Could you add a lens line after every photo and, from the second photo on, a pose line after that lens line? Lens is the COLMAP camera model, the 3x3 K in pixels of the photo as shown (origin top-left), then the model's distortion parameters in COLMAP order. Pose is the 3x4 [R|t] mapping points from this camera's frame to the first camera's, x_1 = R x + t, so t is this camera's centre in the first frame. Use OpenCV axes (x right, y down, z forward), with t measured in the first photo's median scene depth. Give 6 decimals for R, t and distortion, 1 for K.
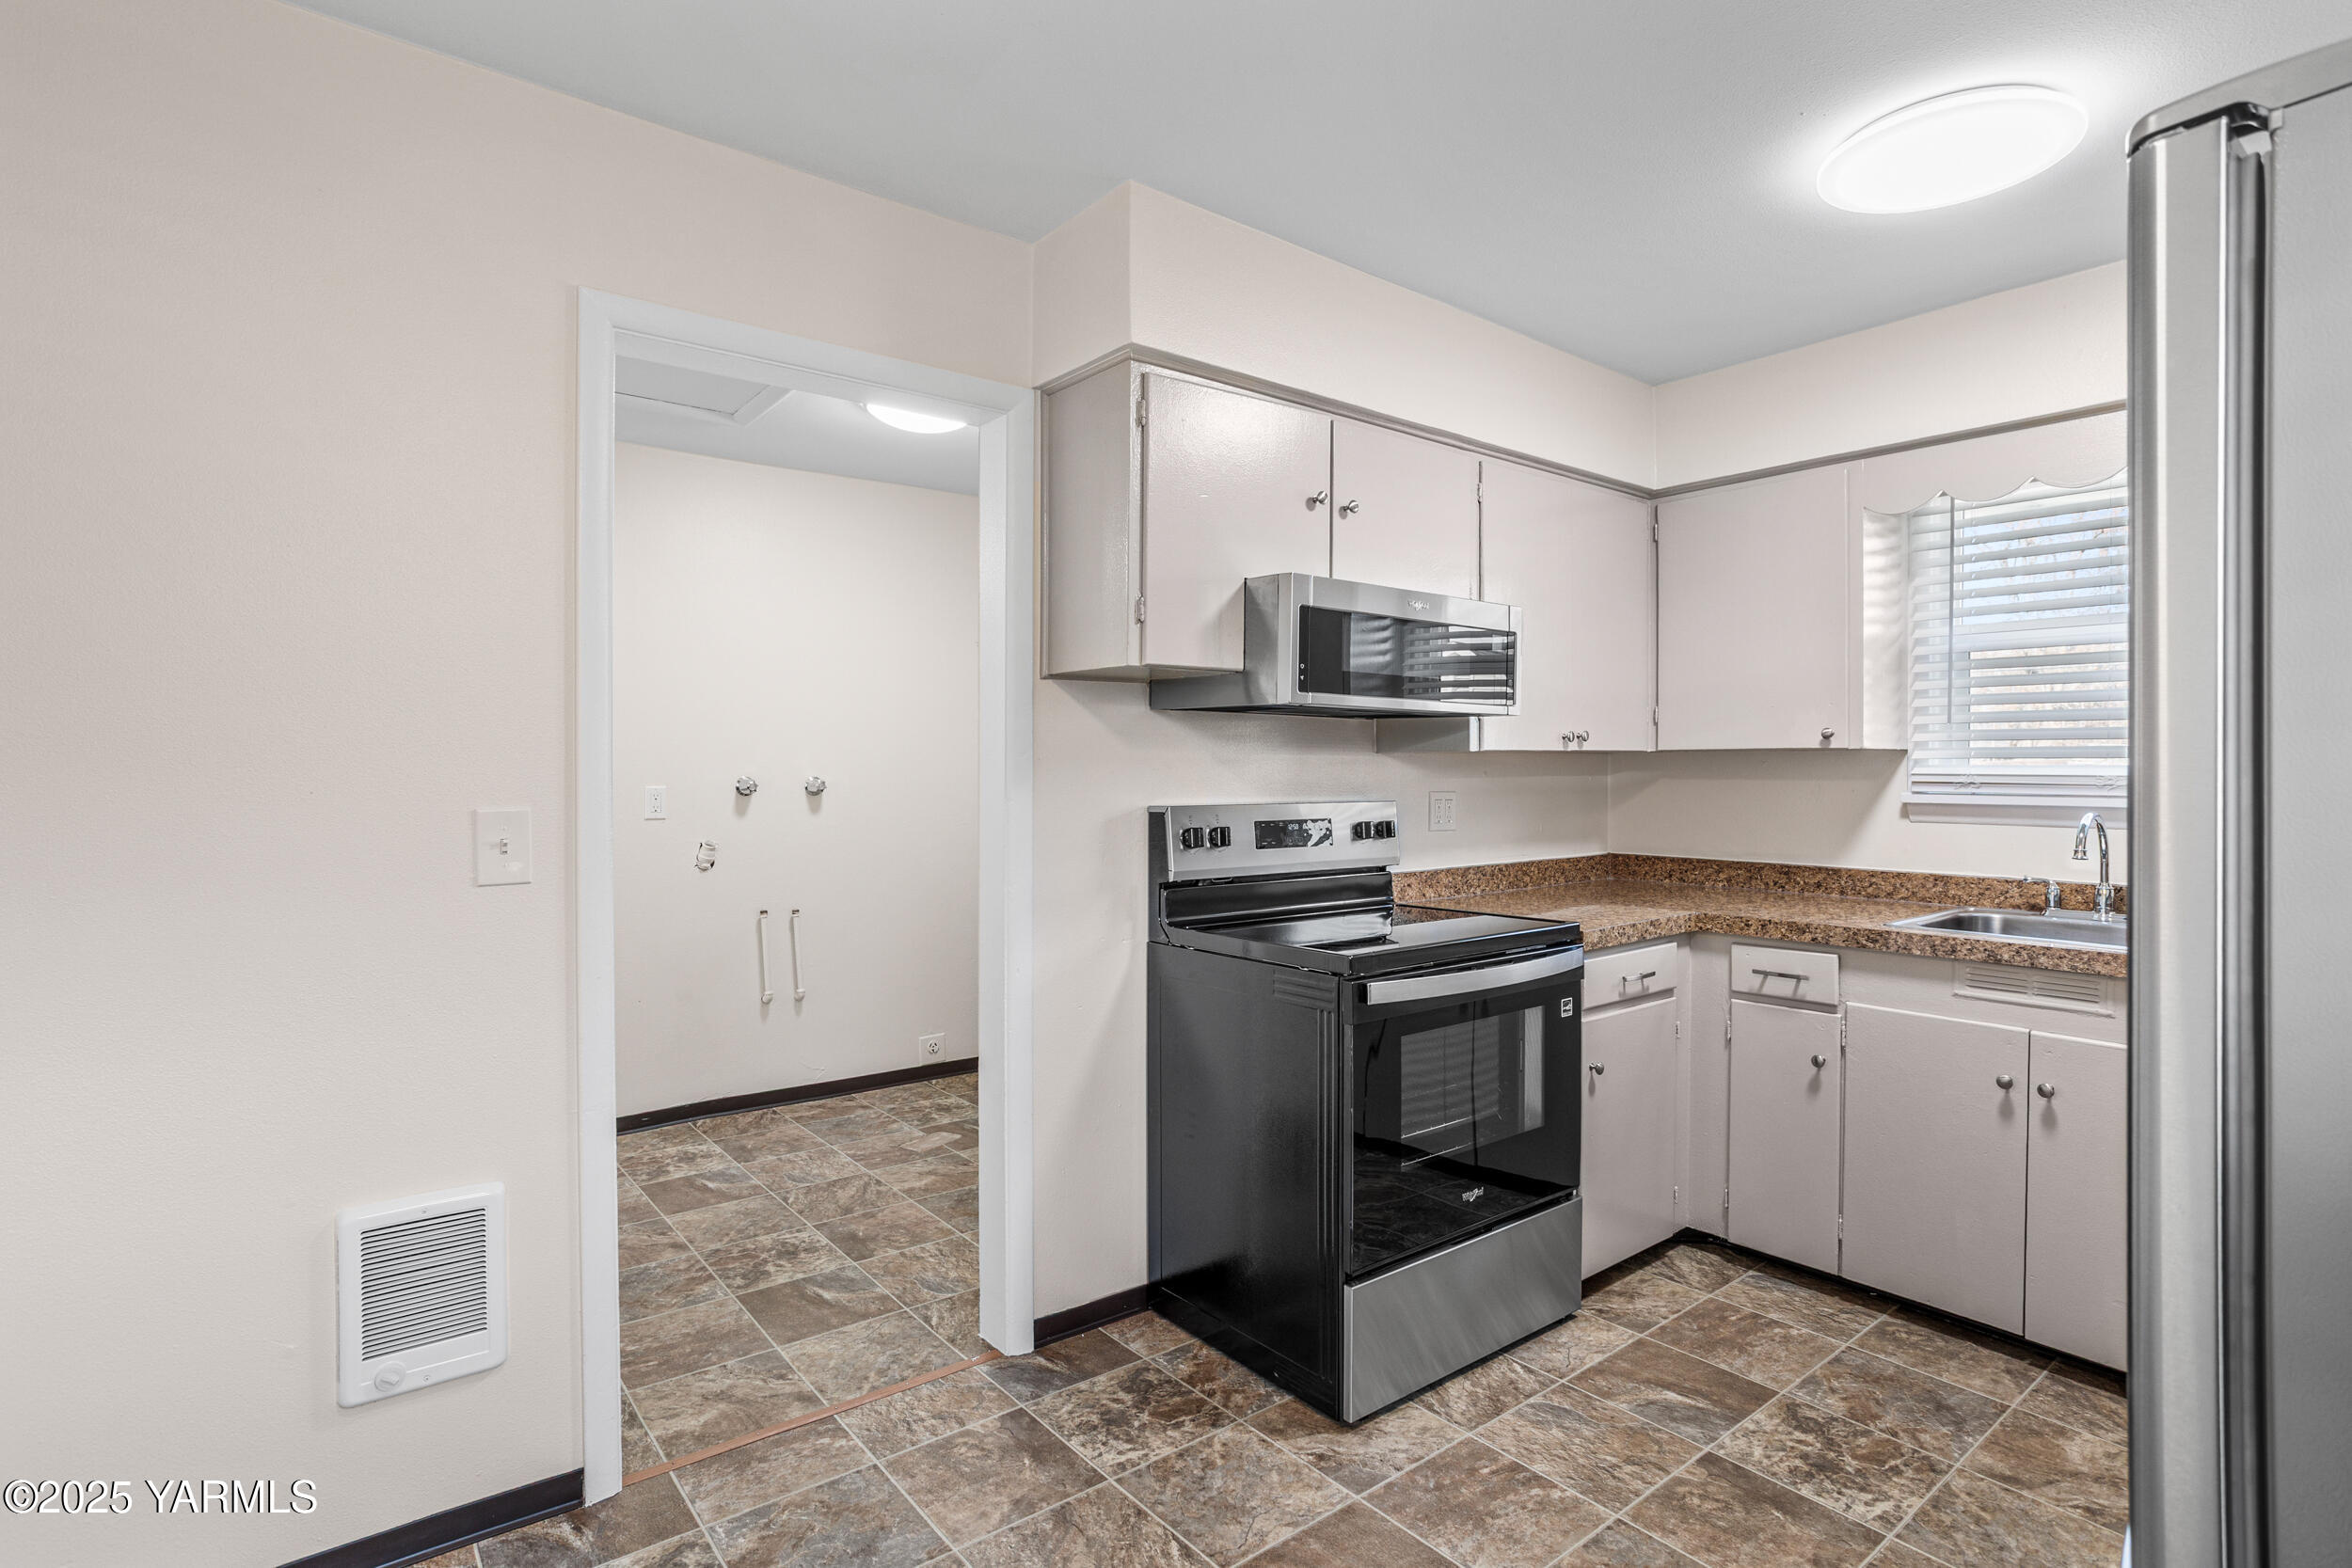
lens RADIAL K [[1148.5, 0, 1178.1], [0, 1148.5, 767.8], [0, 0, 1]] dist [-0.040997, 0.020891]
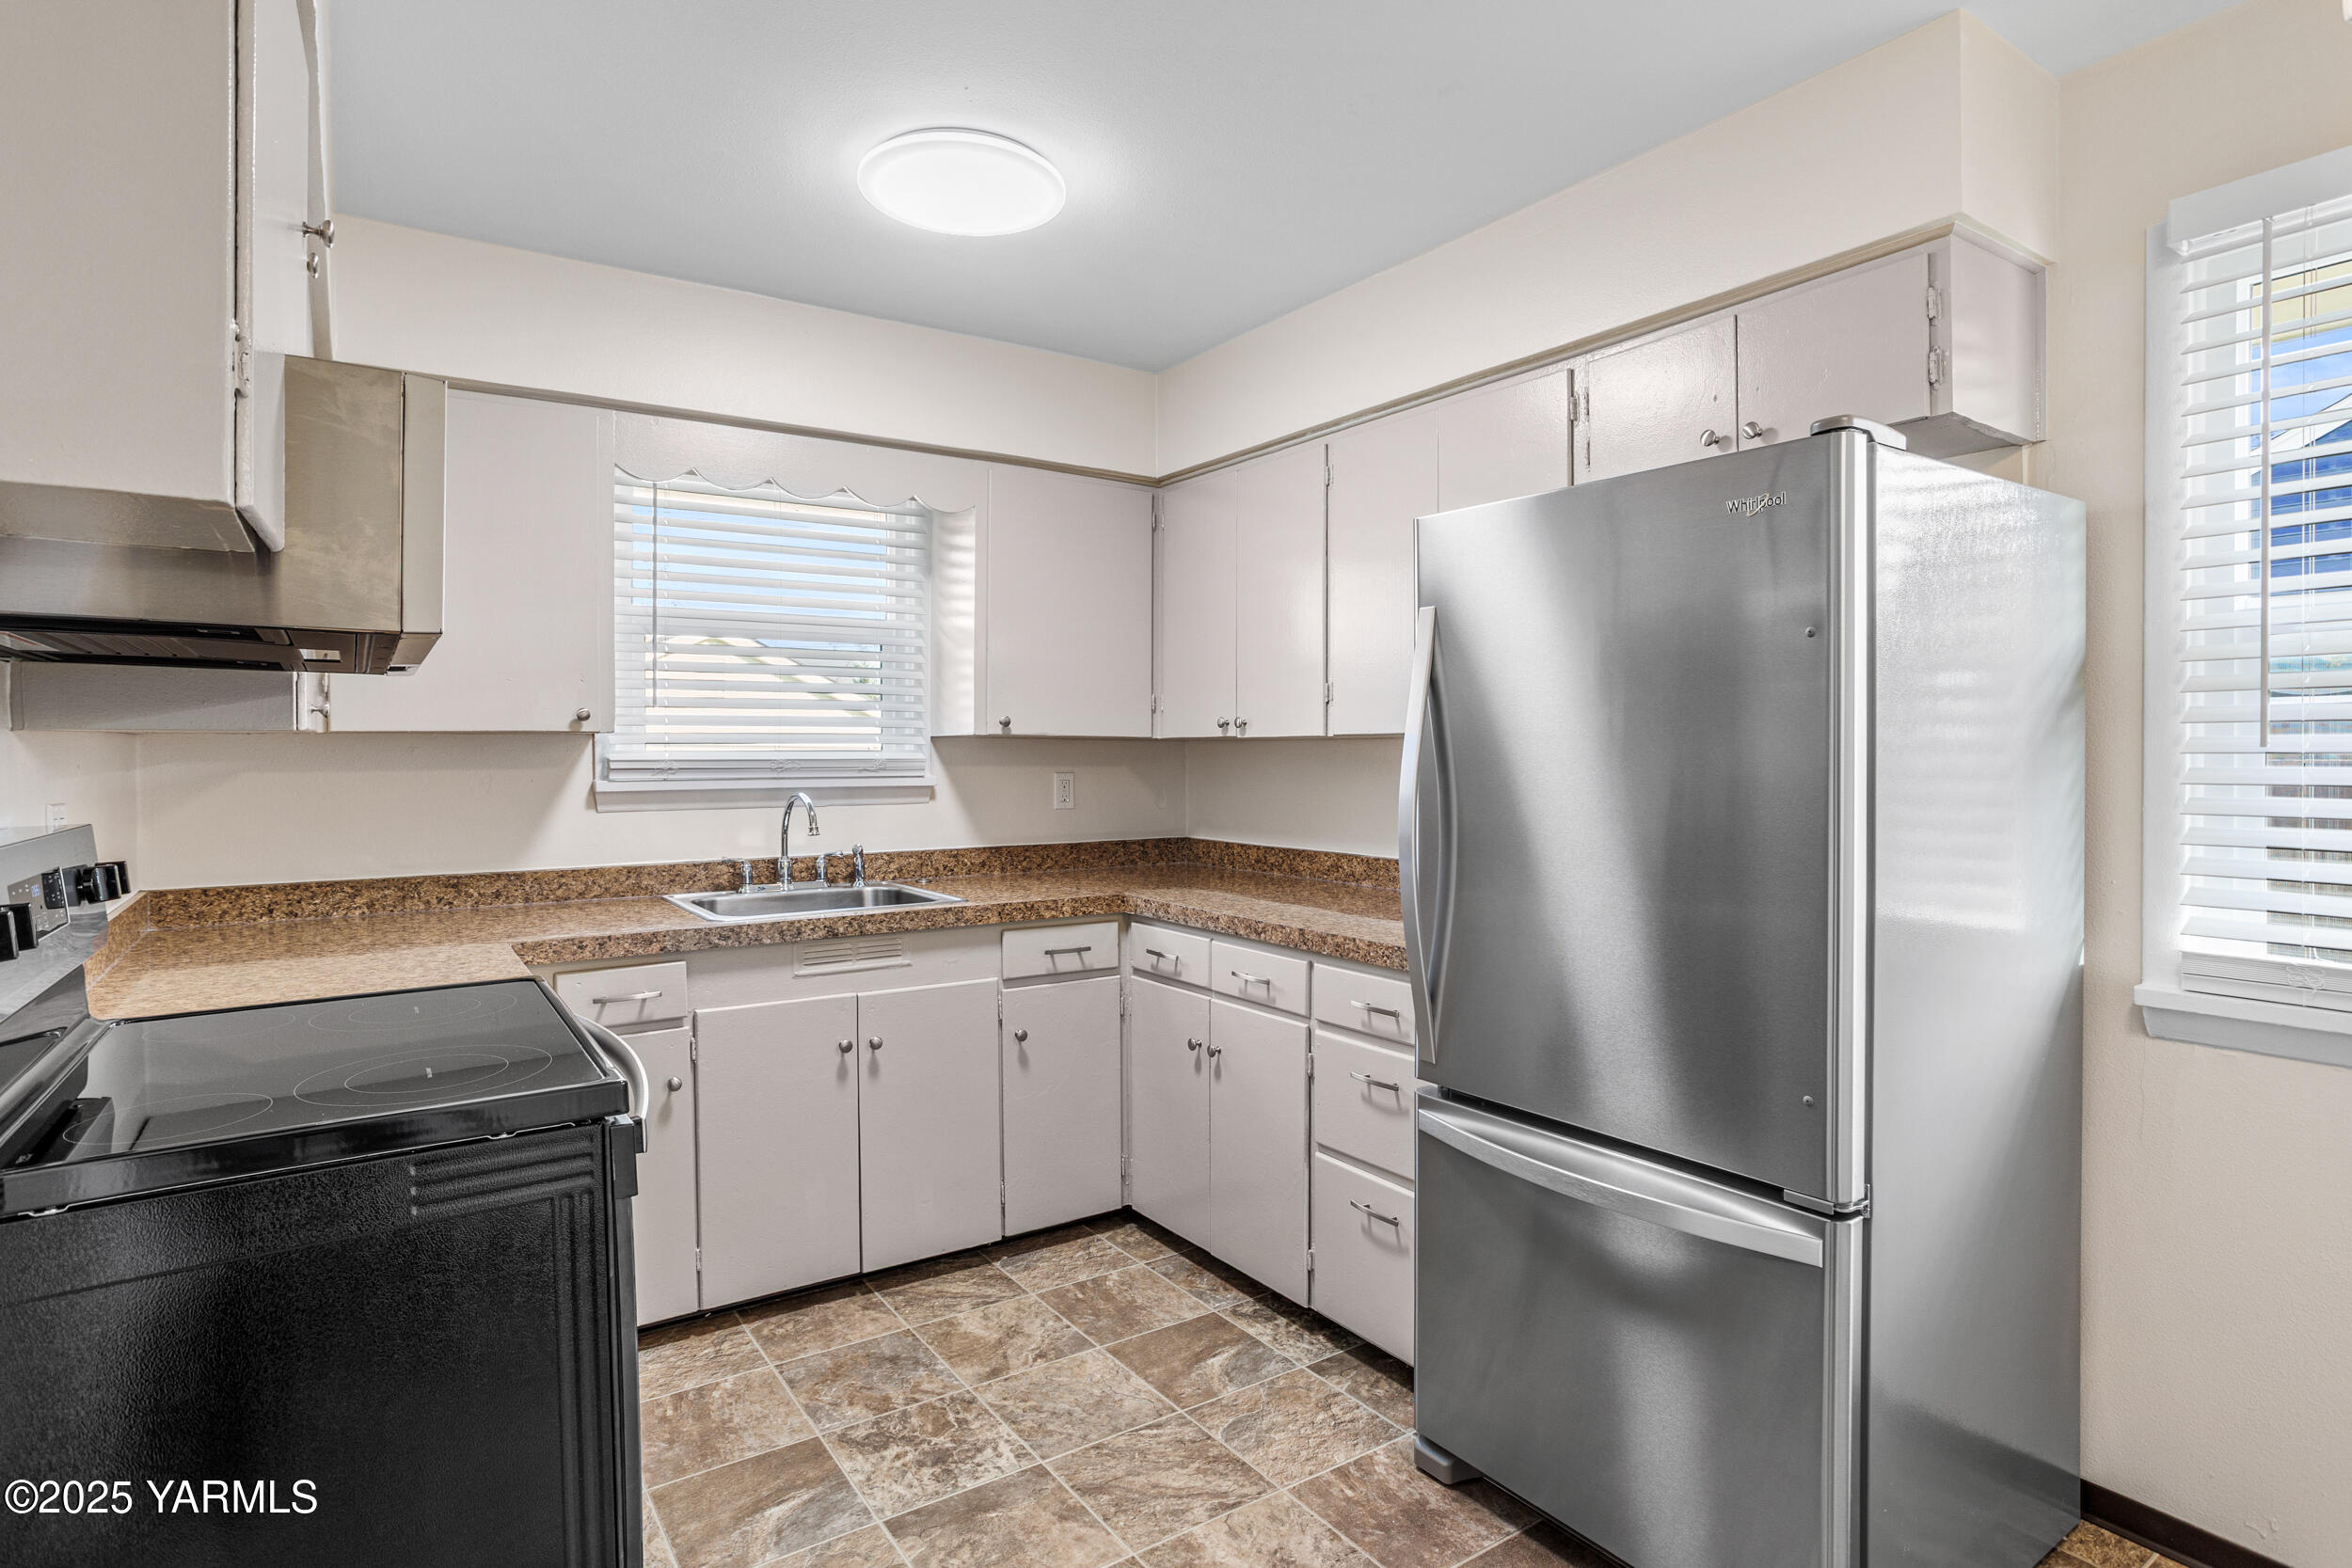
lens RADIAL K [[1226.8, 0, 1164.5], [0, 1226.8, 760.0], [0, 0, 1]] dist [-0.030511, 0.013100]
pose [[0.072192, -0.010384, 0.997337, -0.355314], [0.003865, 0.999941, 0.010131, -0.003755], [-0.997383, 0.003123, 0.072228, 0.541522]]
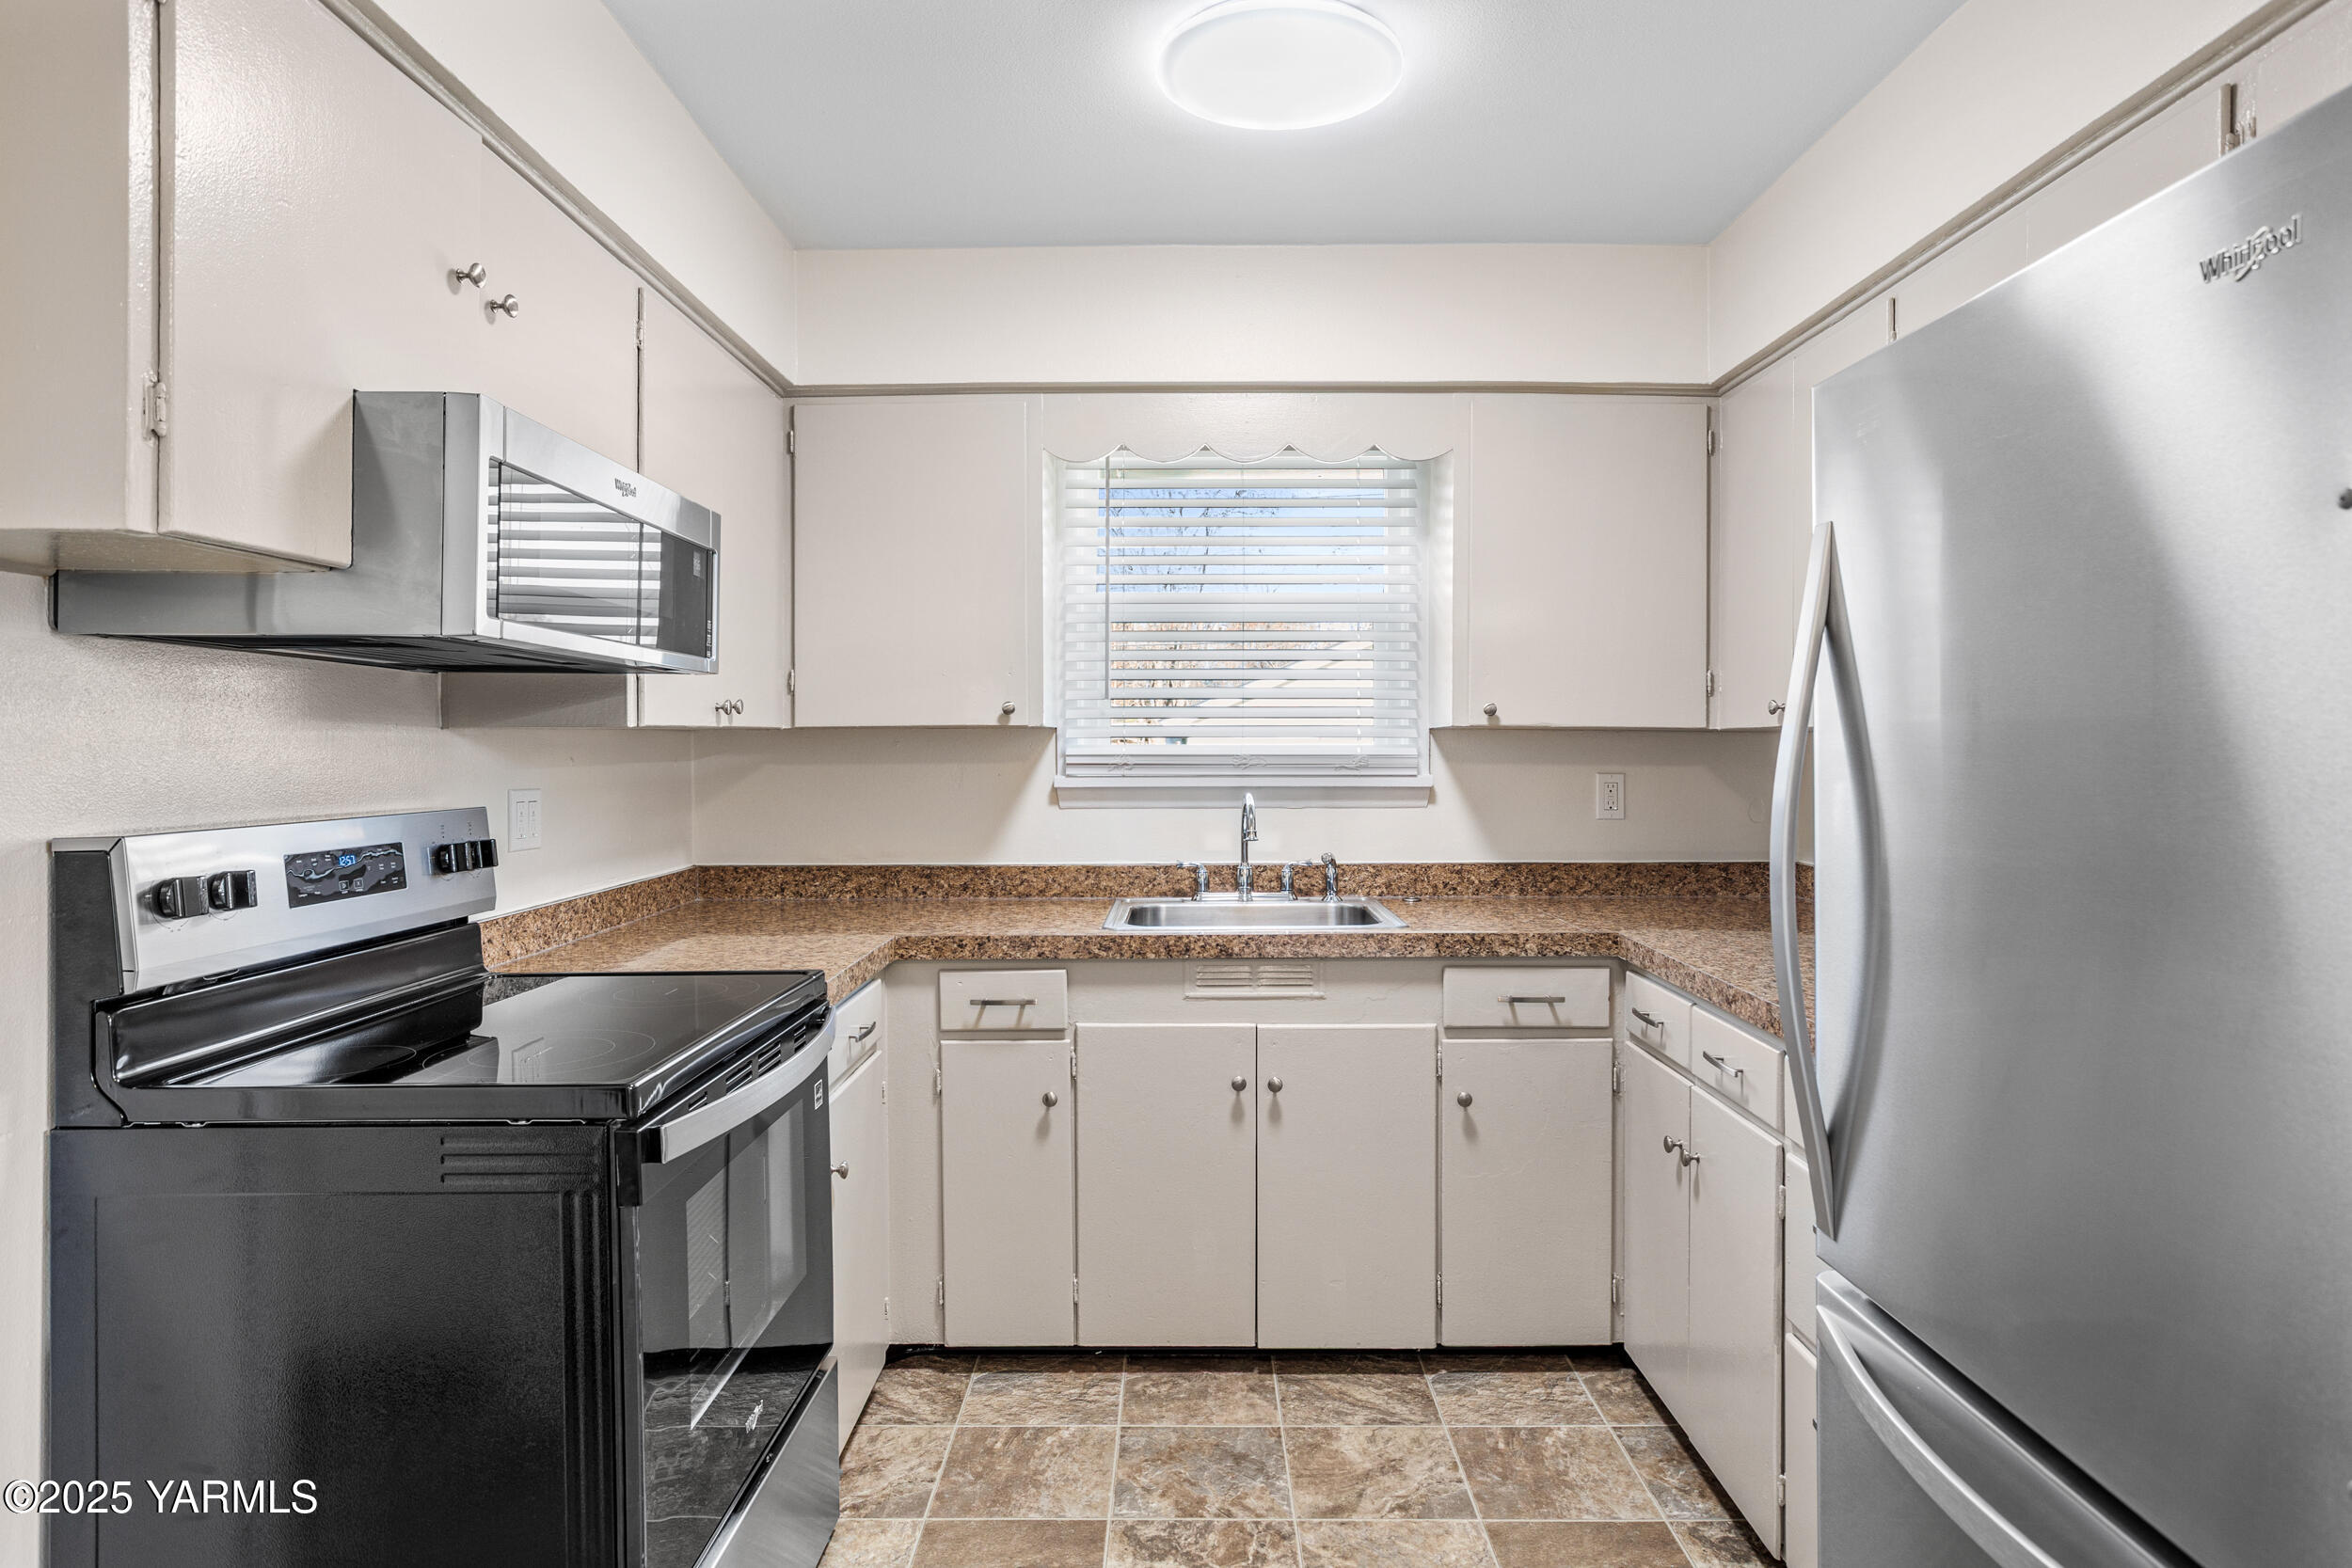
lens RADIAL K [[1362.4, 0, 1166.0], [0, 1362.4, 737.7], [0, 0, 1]] dist [-0.038414, 0.024083]
pose [[0.625618, 0.001297, 0.780129, -0.164583], [0.004738, 0.999974, -0.005462, -0.002448], [-0.780115, 0.007113, 0.625595, 0.299376]]
